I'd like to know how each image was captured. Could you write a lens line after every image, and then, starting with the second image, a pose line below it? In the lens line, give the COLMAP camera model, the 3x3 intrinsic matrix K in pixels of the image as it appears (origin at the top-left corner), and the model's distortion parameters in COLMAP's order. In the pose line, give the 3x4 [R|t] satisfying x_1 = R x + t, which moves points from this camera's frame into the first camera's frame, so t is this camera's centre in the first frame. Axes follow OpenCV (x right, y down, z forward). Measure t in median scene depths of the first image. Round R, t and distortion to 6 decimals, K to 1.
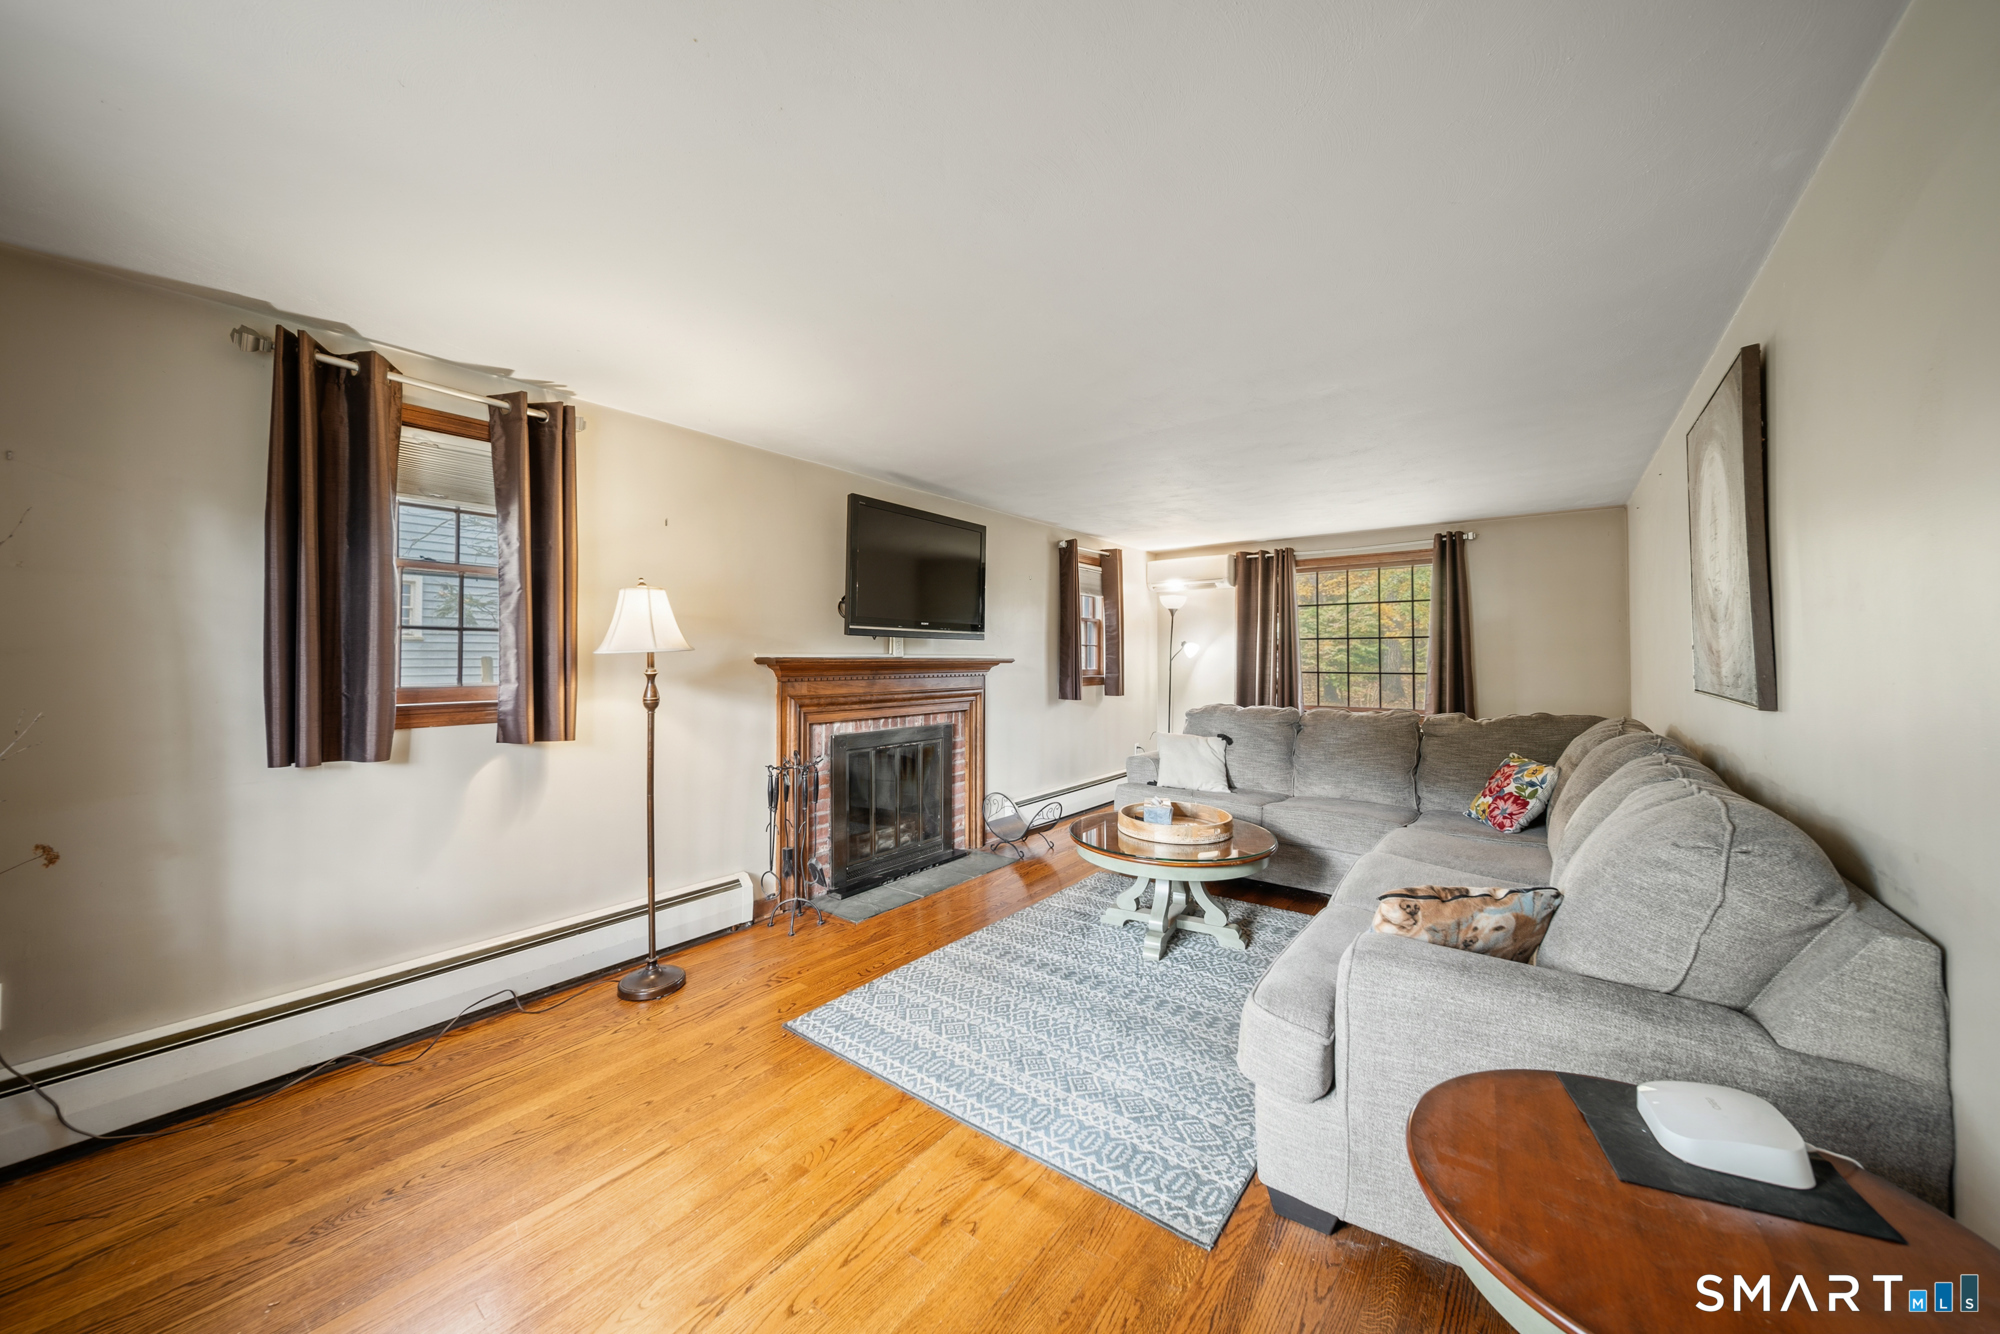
lens RADIAL K [[706.9, 0, 1000.0], [0, 706.9, 667.0], [0, 0, 1]] dist [-0.000357, 0.000000]
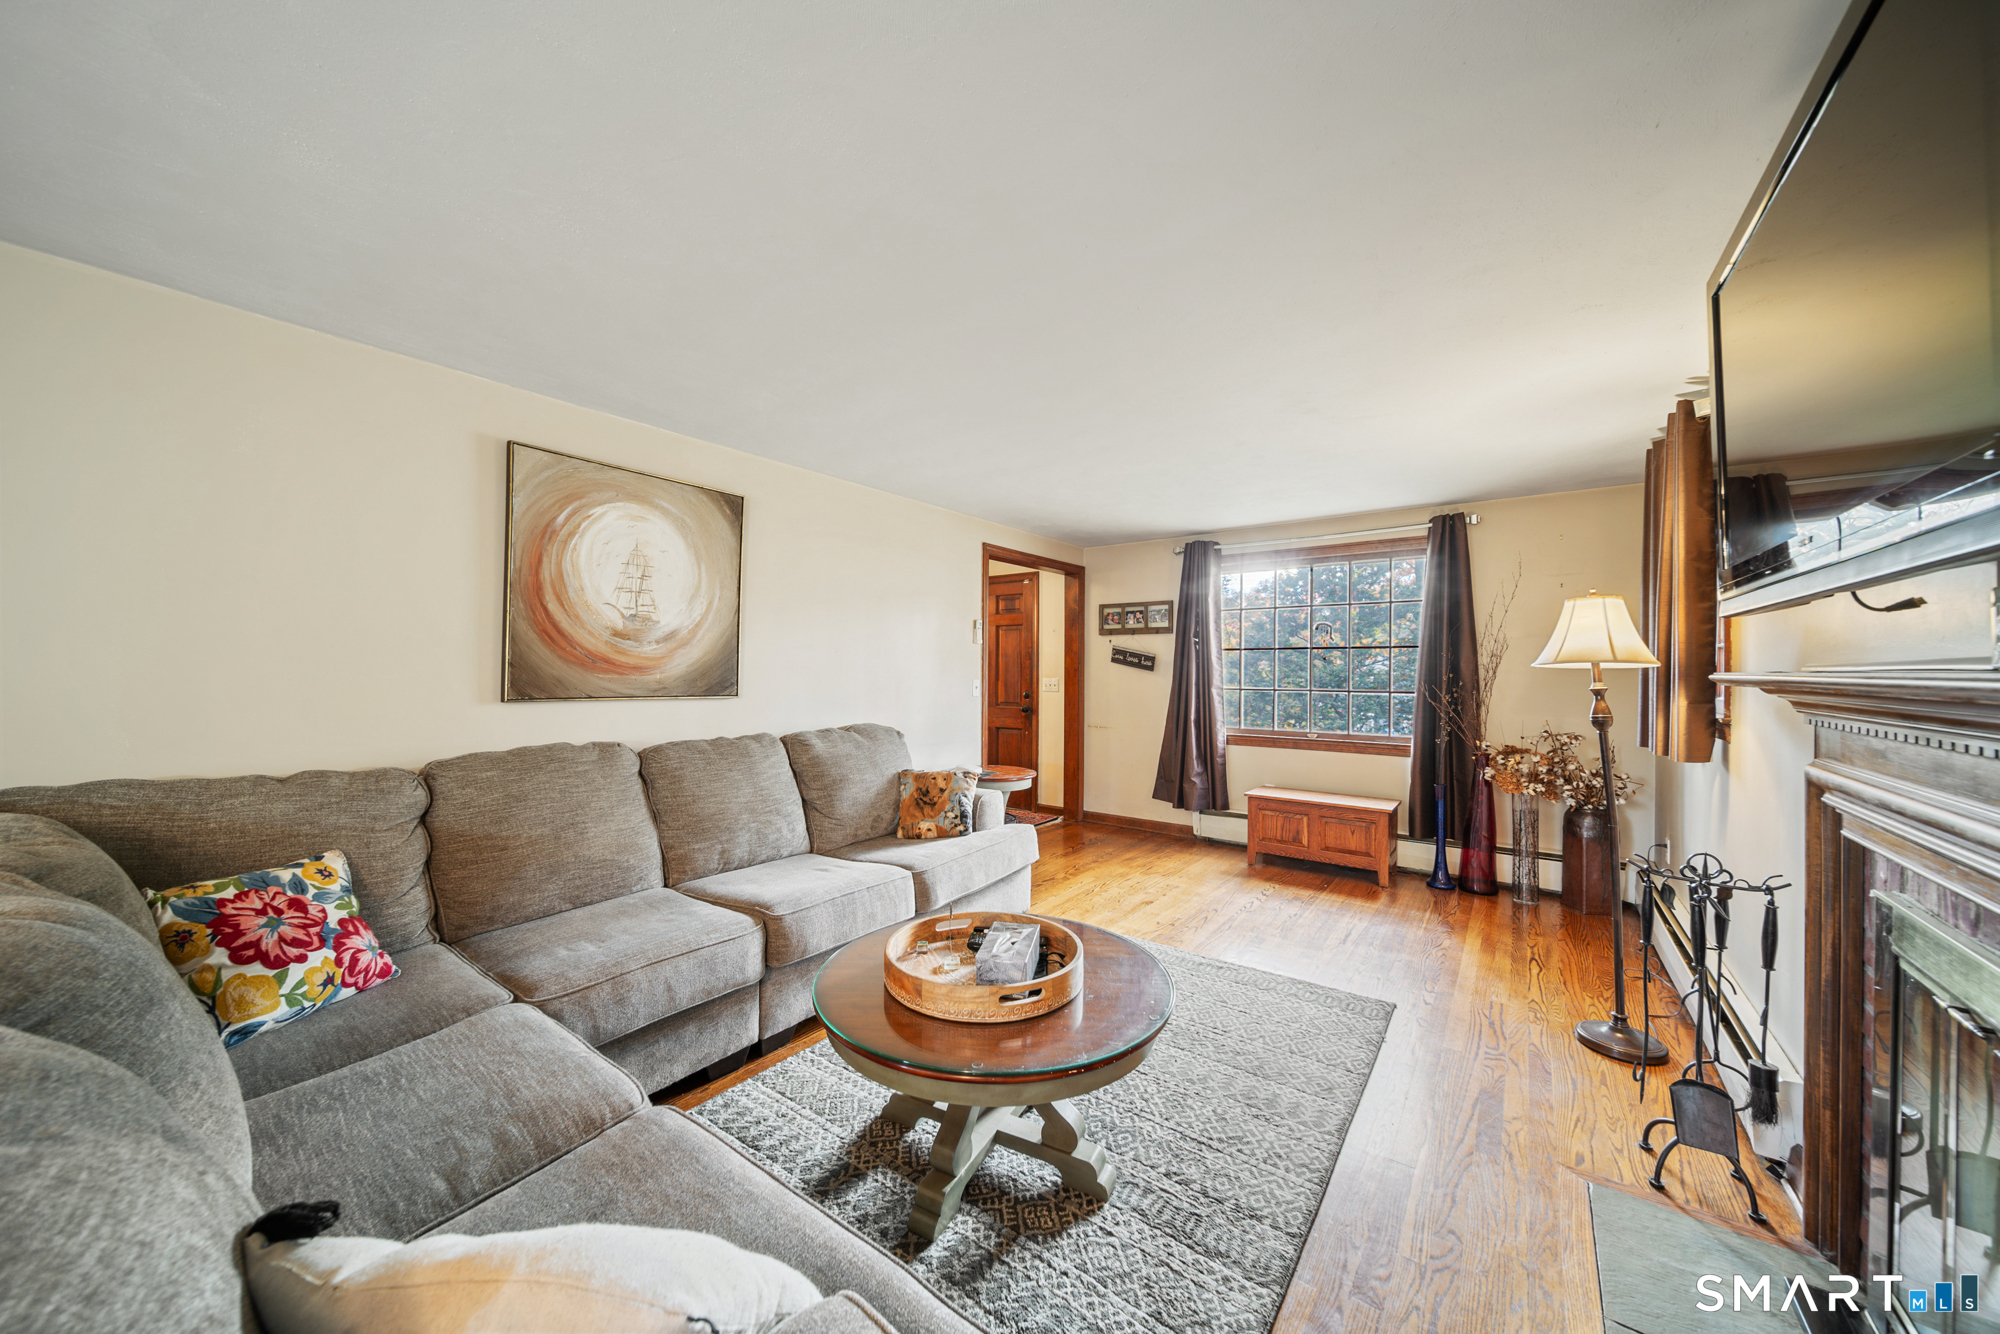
lens RADIAL K [[706.9, 0, 1000.0], [0, 706.9, 667.0], [0, 0, 1]] dist [-0.000357, 0.000000]
pose [[-0.999840, -0.006339, -0.016728, 0.400328], [-0.006539, 0.999908, 0.011918, -0.032050], [0.016650, 0.012025, -0.999789, 2.528819]]
